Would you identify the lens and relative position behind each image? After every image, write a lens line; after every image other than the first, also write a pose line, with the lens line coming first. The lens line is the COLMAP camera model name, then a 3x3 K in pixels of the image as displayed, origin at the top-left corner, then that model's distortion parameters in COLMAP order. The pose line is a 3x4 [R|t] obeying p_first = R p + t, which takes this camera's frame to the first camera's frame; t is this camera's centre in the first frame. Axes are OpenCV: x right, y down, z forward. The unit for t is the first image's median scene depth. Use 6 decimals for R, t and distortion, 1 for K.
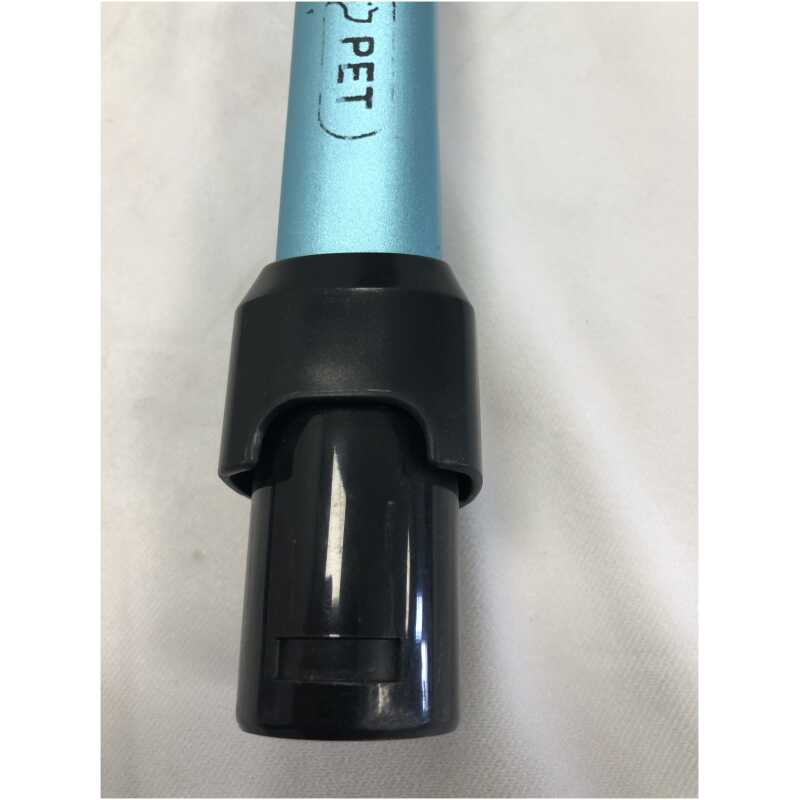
lens RADIAL K [[683.1, 0, 400.0], [0, 683.1, 400.0], [0, 0, 1]] dist [0.012294, 0.000994]
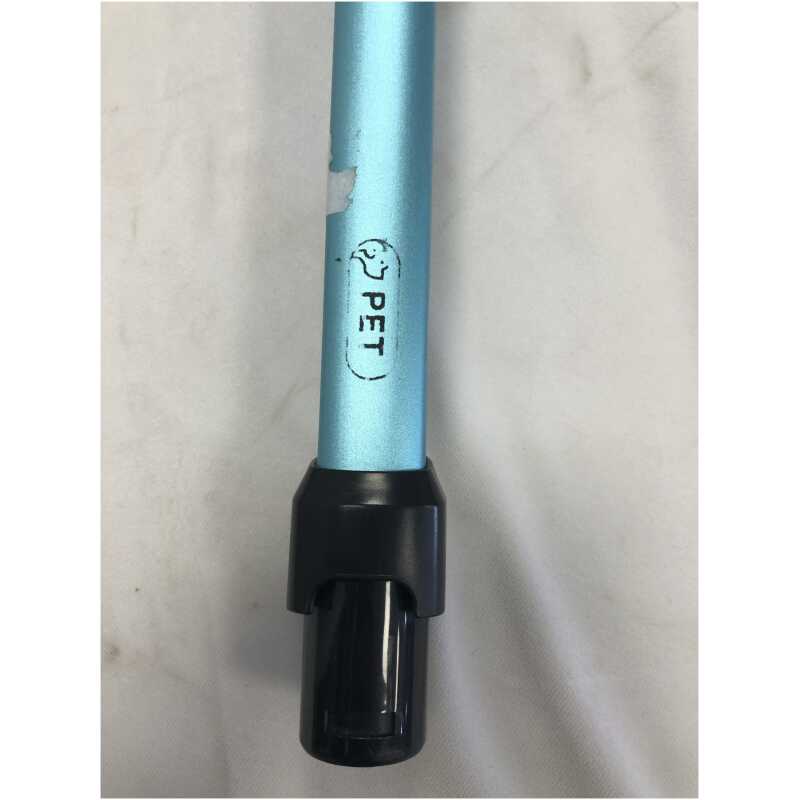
lens RADIAL K [[683.1, 0, 400.0], [0, 683.1, 400.0], [0, 0, 1]] dist [0.012294, 0.000994]
pose [[0.998716, 0.023750, 0.044737, -0.065918], [-0.033084, 0.974683, 0.221129, -0.637413], [-0.038353, -0.222325, 0.974218, -0.431201]]
